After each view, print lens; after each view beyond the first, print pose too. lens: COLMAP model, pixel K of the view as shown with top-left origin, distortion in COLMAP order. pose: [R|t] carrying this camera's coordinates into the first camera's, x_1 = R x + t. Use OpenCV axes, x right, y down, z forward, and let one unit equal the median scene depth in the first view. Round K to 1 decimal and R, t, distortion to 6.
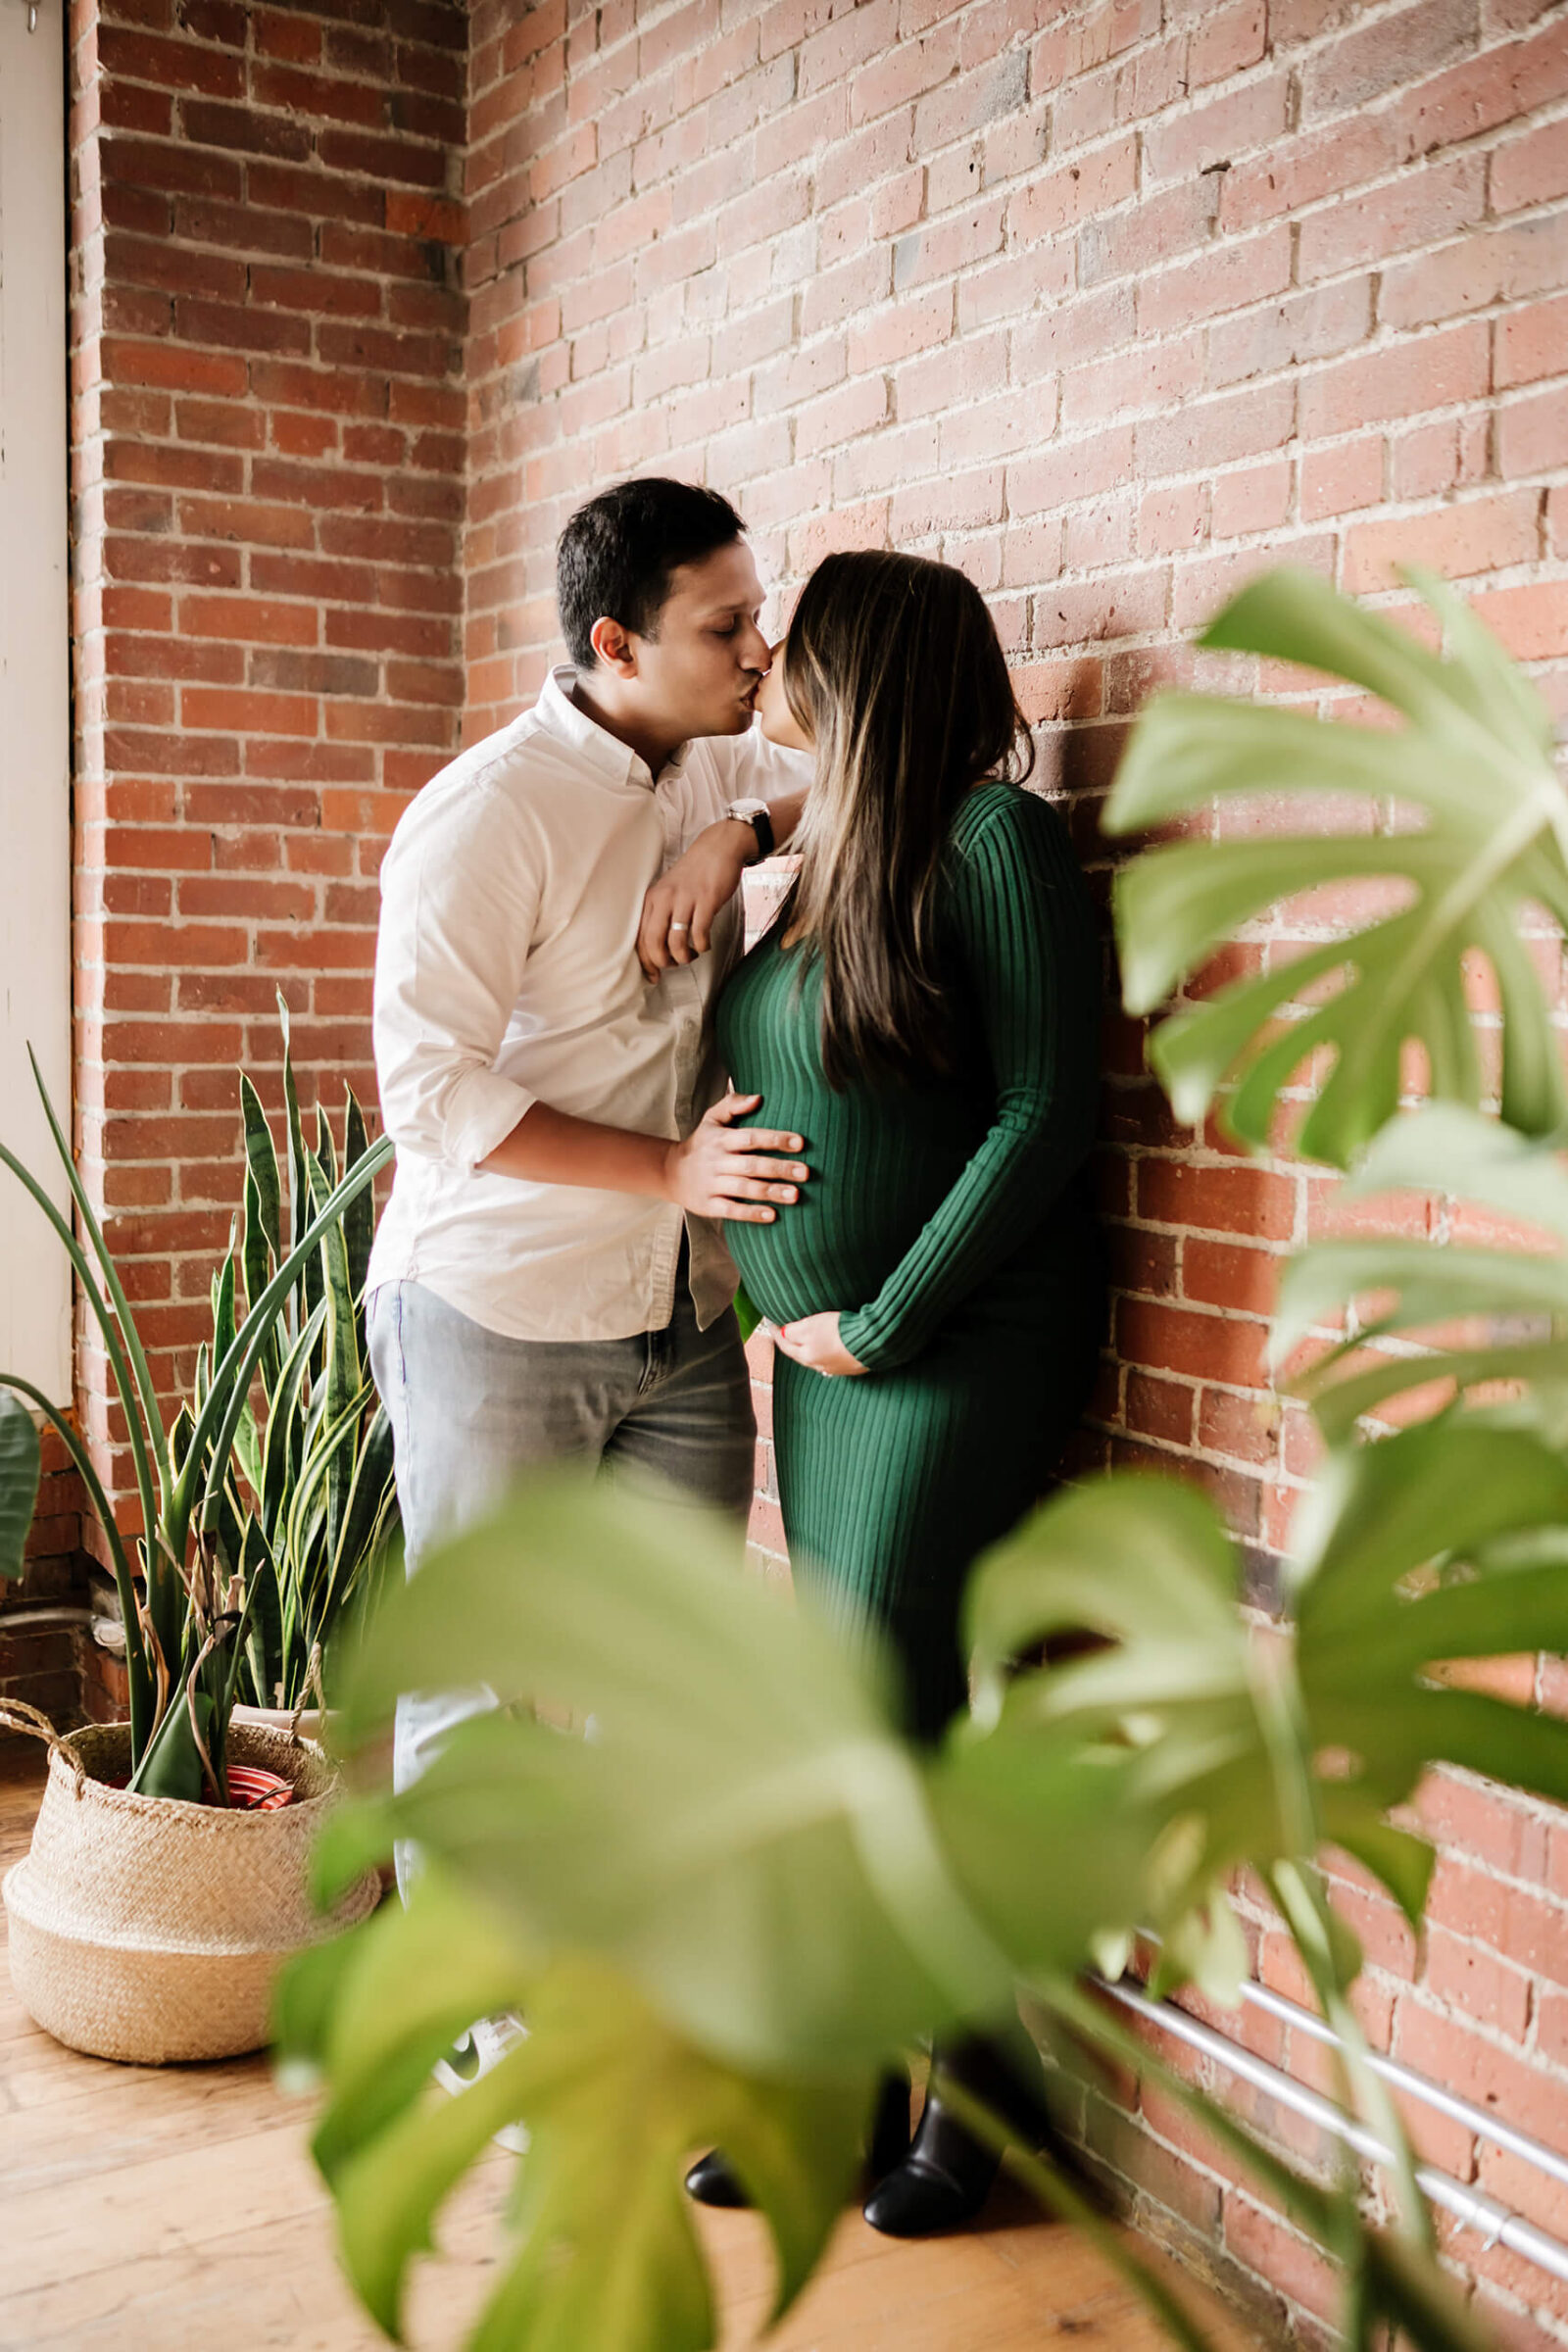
lens RADIAL K [[2234.7, 0, 783.9], [0, 2234.7, 1170.3], [0, 0, 1]] dist [-0.003184, 0.000000]
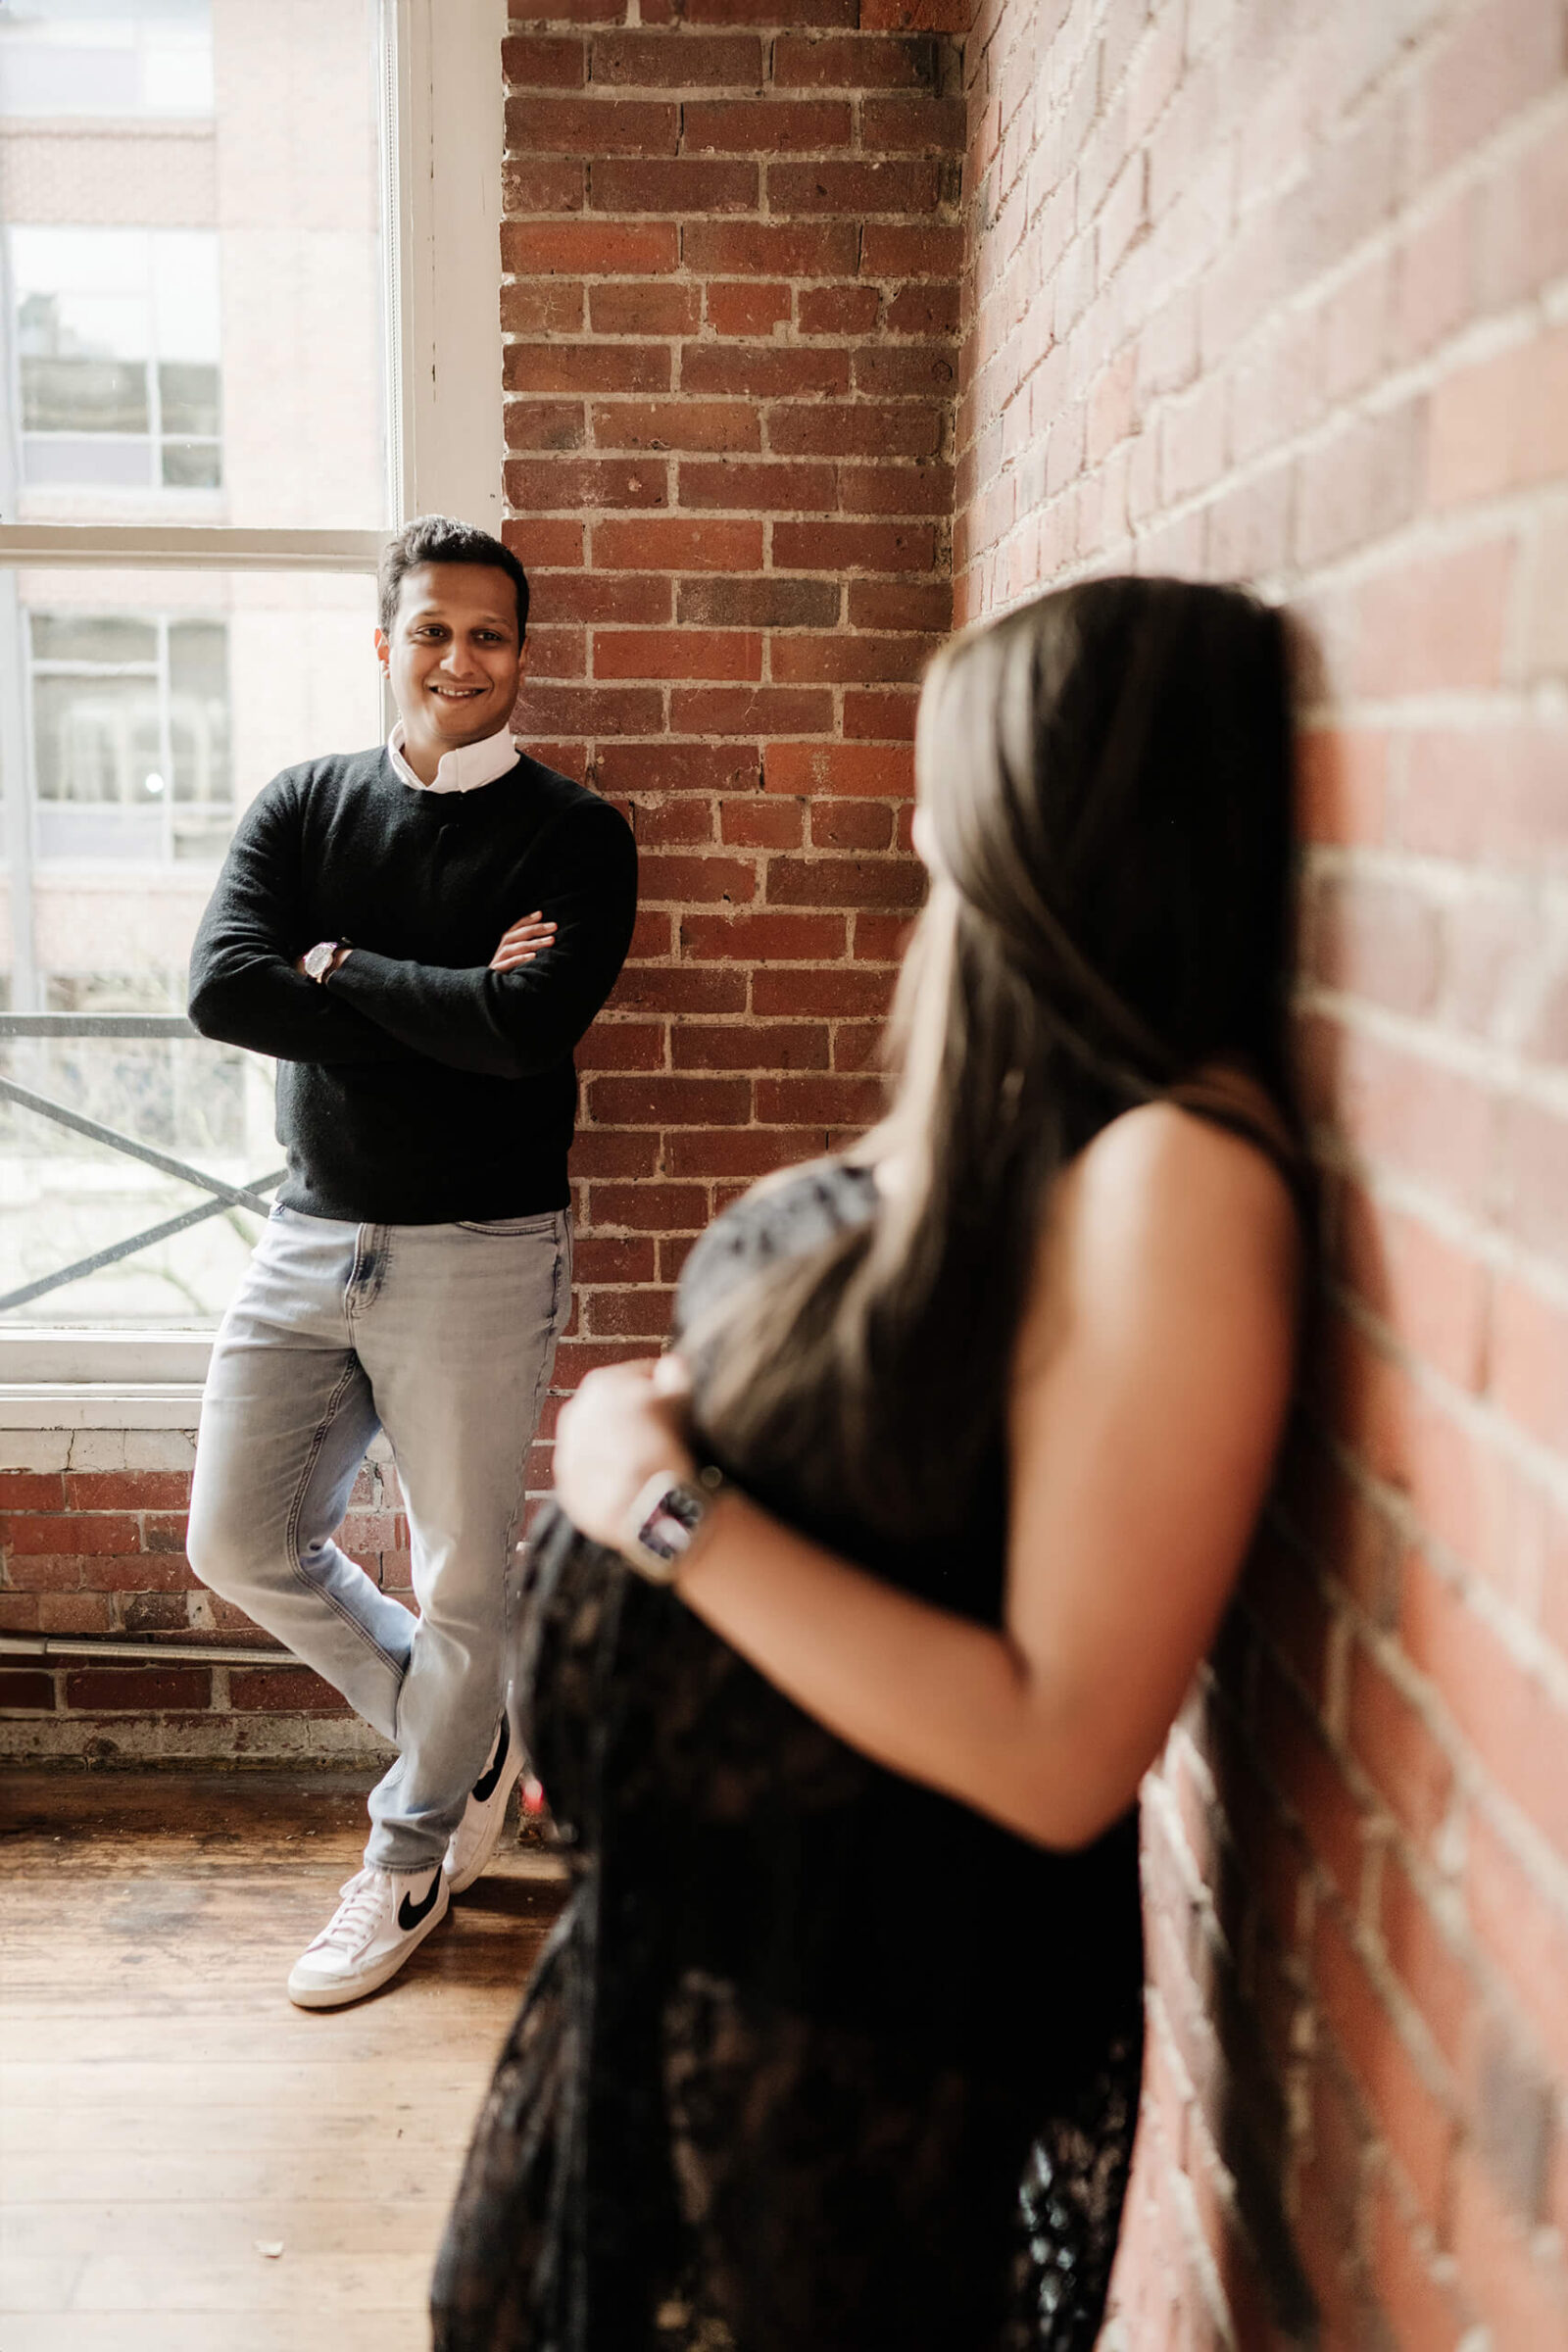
lens RADIAL K [[2234.7, 0, 783.5], [0, 2234.7, 1174.8], [0, 0, 1]] dist [-0.003184, 0.000000]
pose [[0.865597, 0.078008, -0.494627, 0.224797], [-0.040040, 0.995411, 0.086917, -0.084713], [0.499137, -0.055430, 0.864748, 0.279854]]
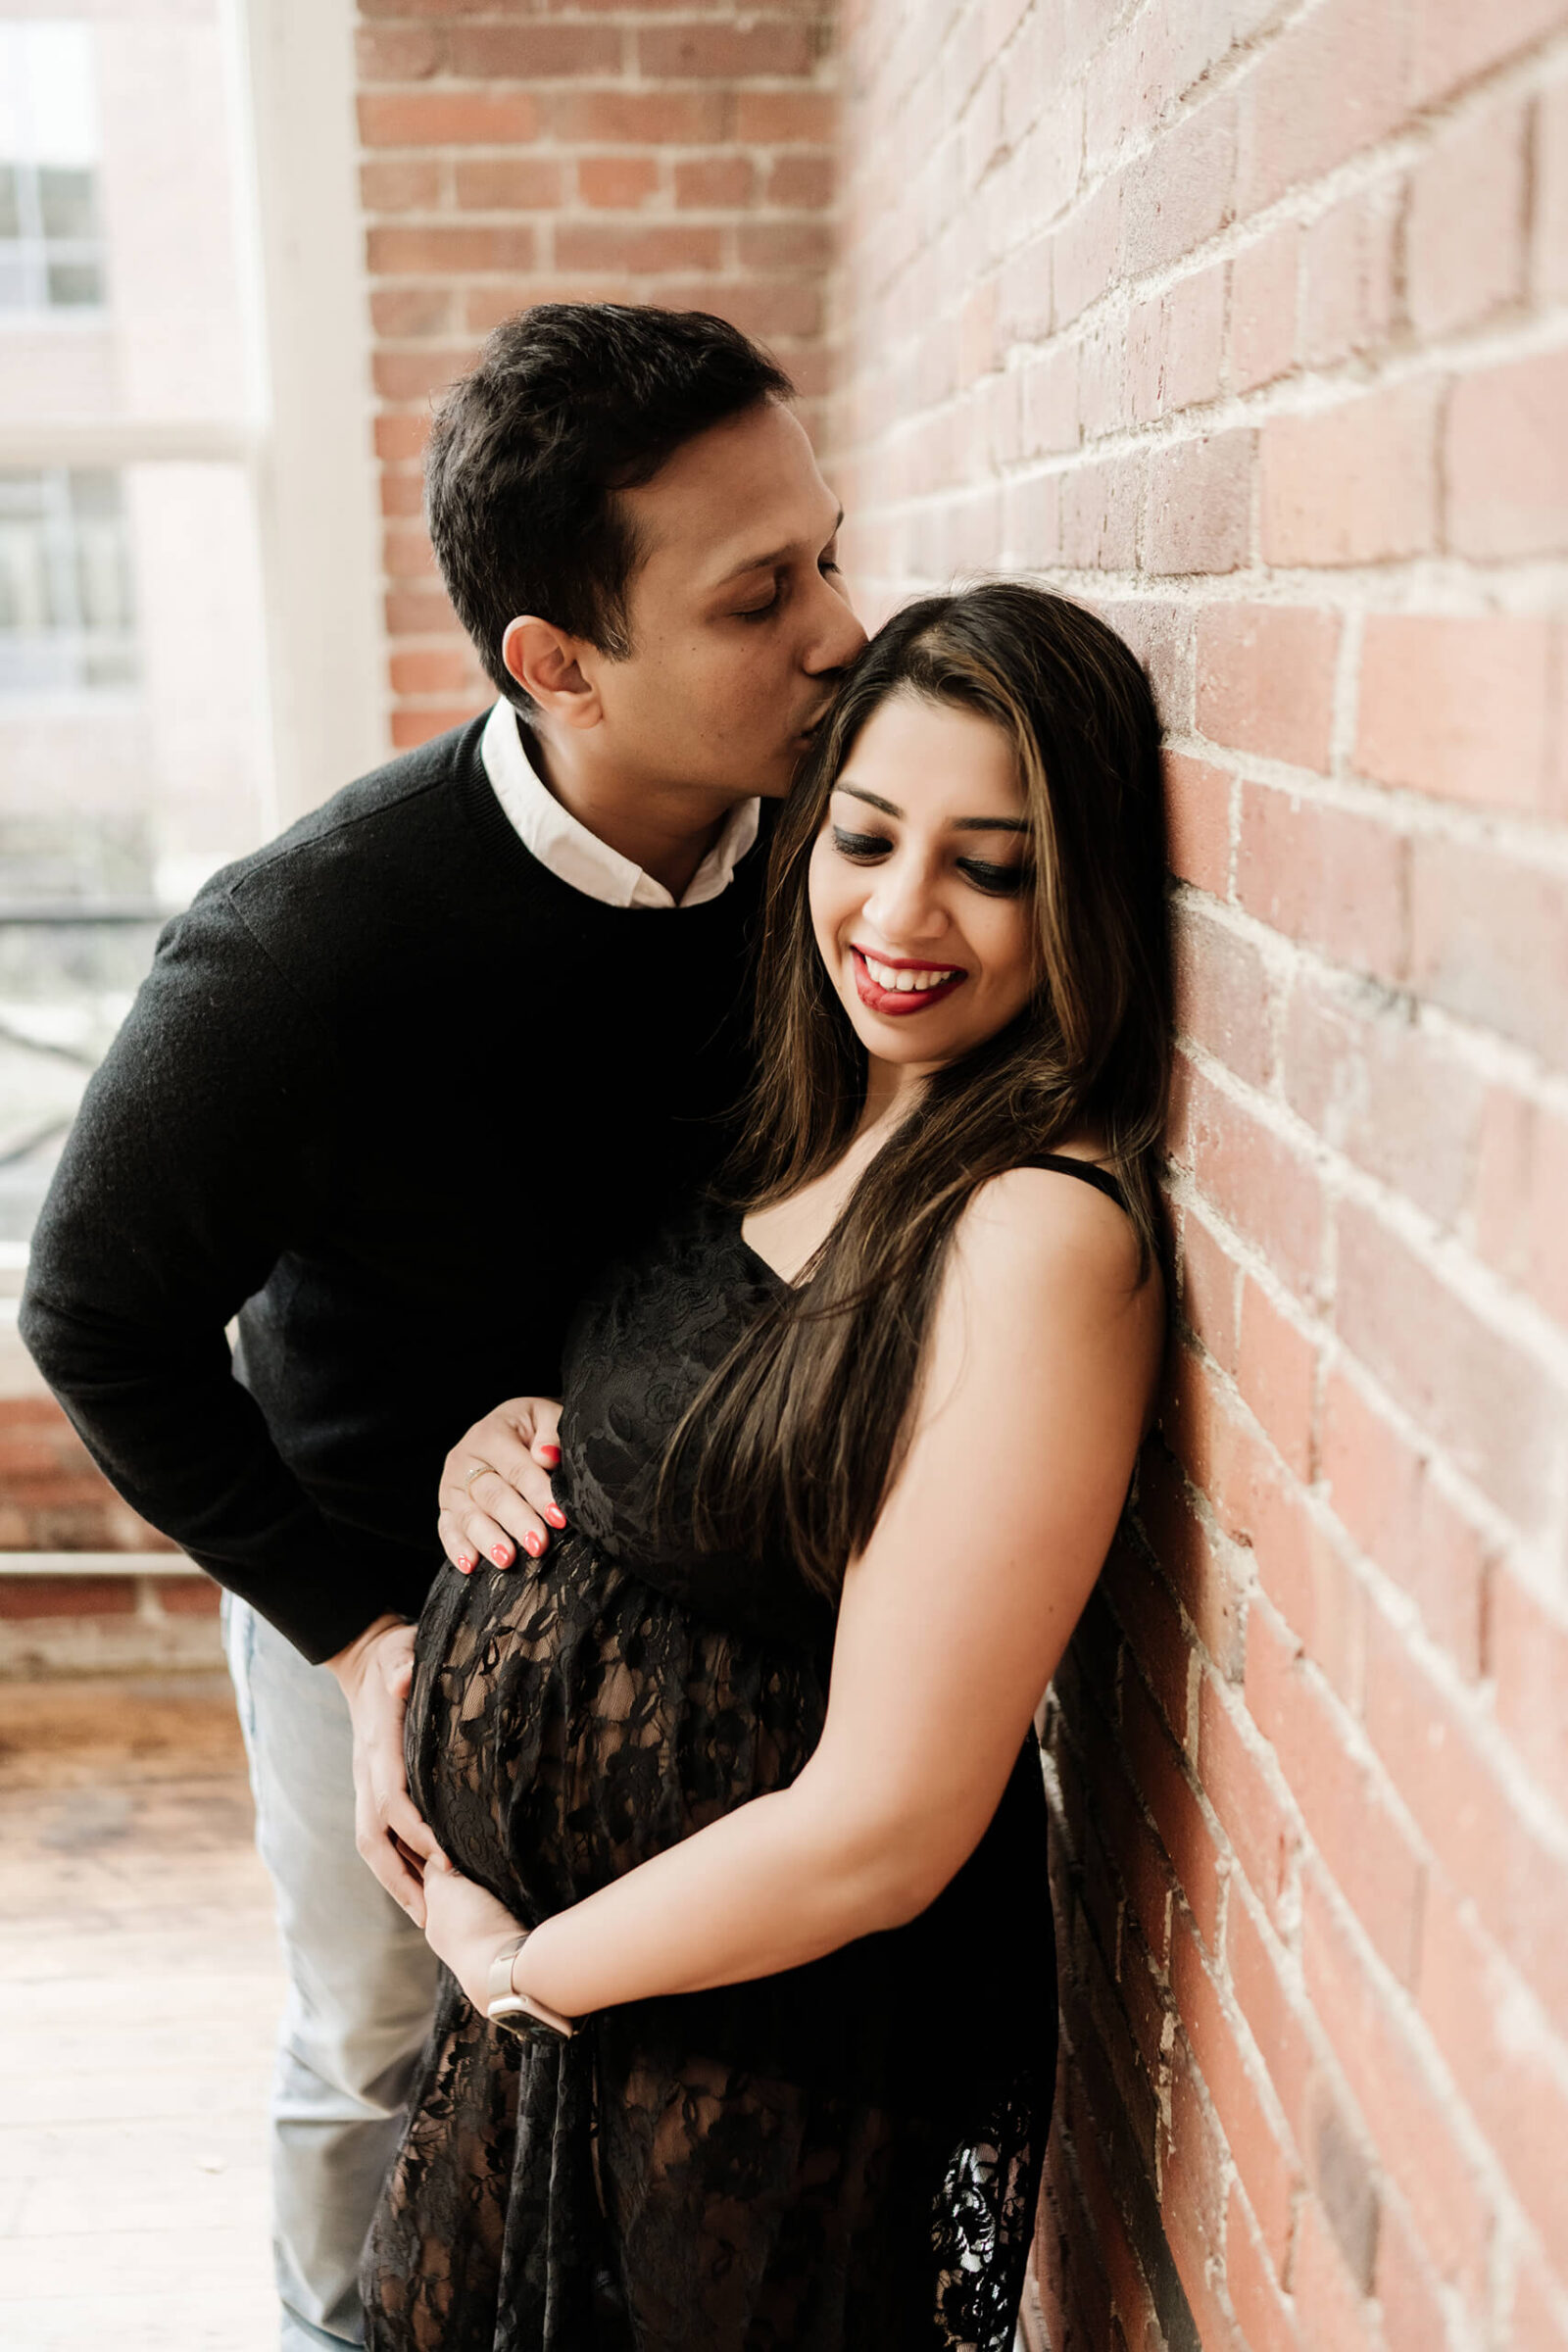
lens RADIAL K [[2234.7, 0, 780.1], [0, 2234.7, 1180.4], [0, 0, 1]] dist [-0.003184, 0.000000]
pose [[0.881044, 0.092798, -0.463842, 0.231582], [-0.013013, 0.984952, 0.172335, -0.119380], [0.472854, -0.145799, 0.868994, 0.292524]]
